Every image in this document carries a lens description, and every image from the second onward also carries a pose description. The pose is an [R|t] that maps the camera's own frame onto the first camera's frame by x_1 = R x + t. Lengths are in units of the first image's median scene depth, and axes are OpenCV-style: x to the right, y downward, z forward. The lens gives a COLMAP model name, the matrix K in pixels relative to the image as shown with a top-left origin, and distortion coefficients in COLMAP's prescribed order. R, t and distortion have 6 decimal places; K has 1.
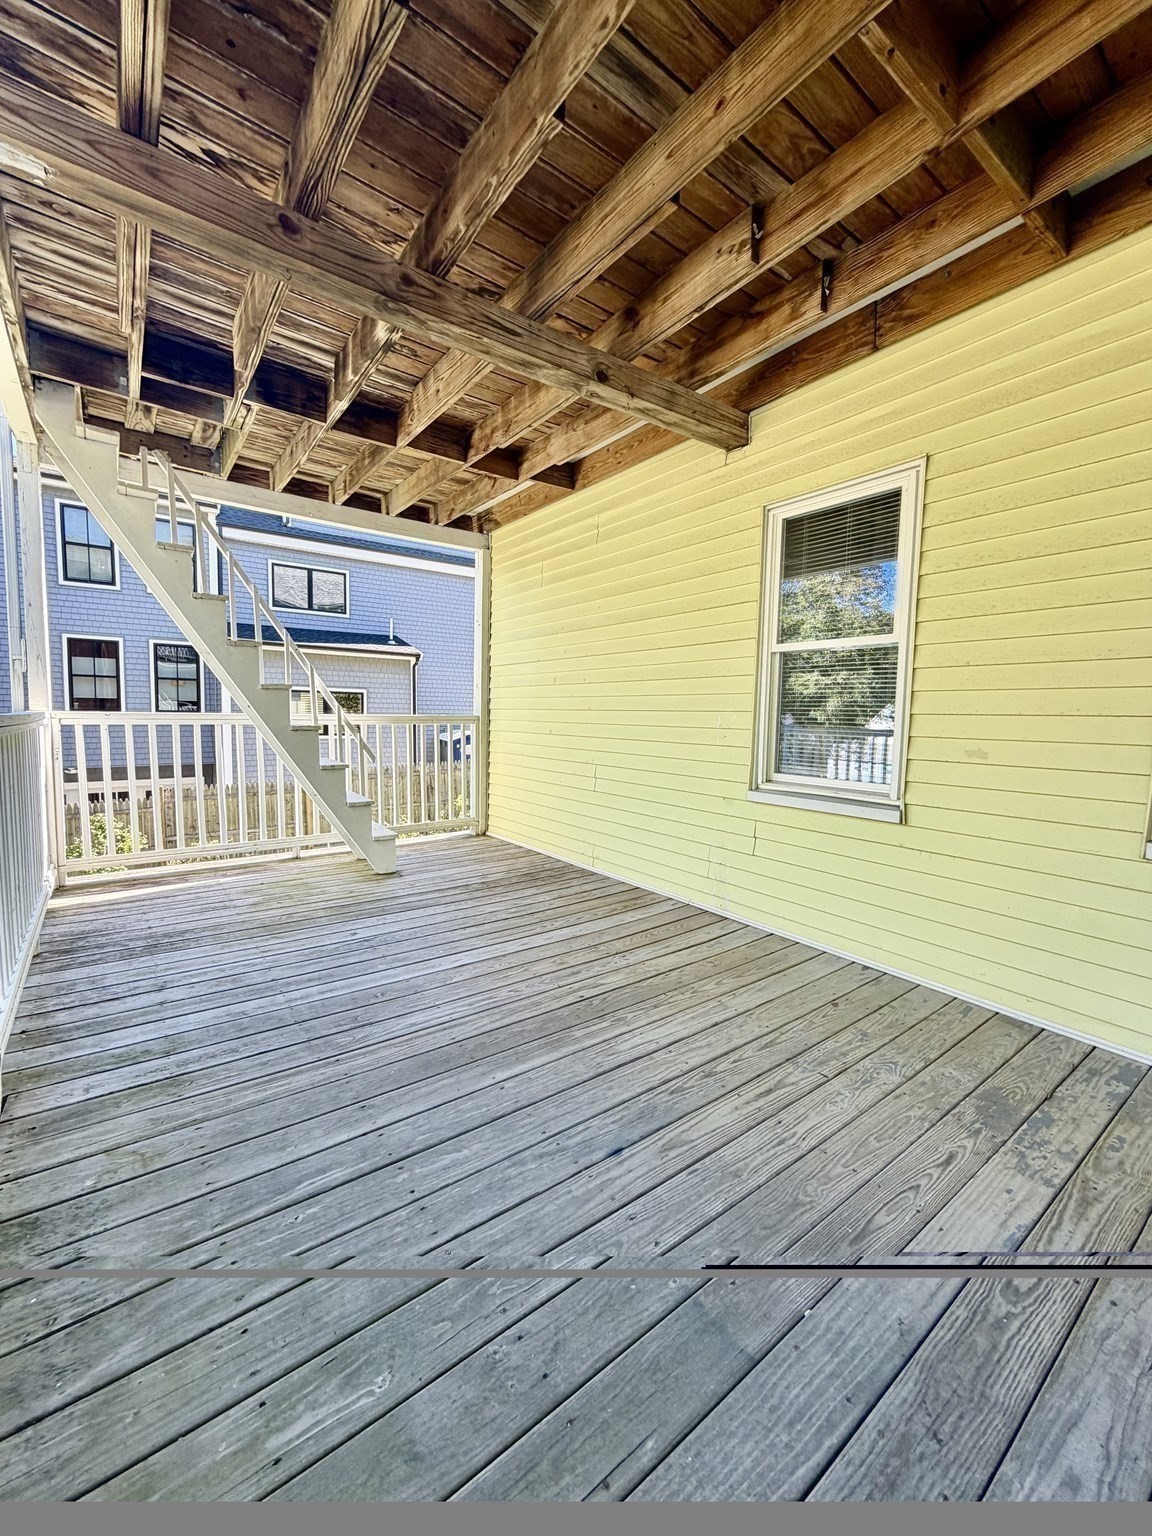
lens RADIAL K [[617.5, 0, 576.0], [0, 617.5, 764.0], [0, 0, 1]] dist [0.001517, 0.000192]
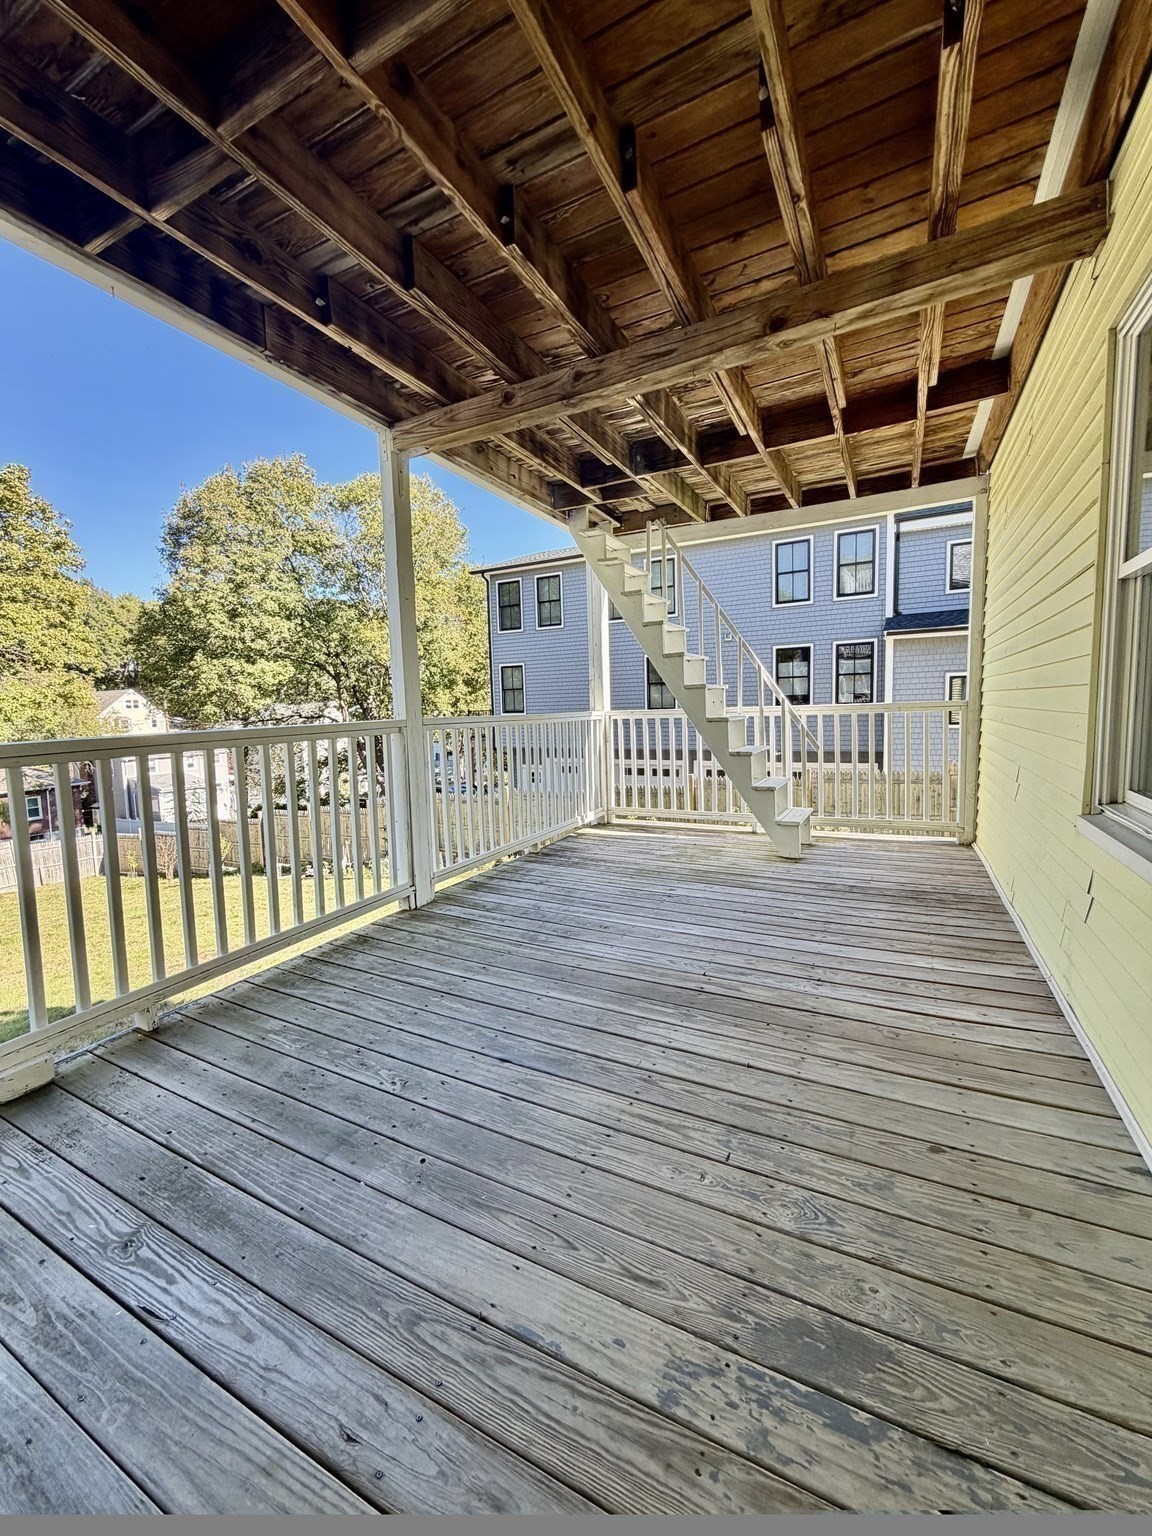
lens RADIAL K [[617.5, 0, 576.0], [0, 617.5, 764.0], [0, 0, 1]] dist [0.001517, 0.000192]
pose [[0.430361, 0.053478, -0.901071, 0.564795], [-0.036936, 0.998451, 0.041617, -0.013191], [0.901901, 0.015372, 0.431670, 0.268797]]
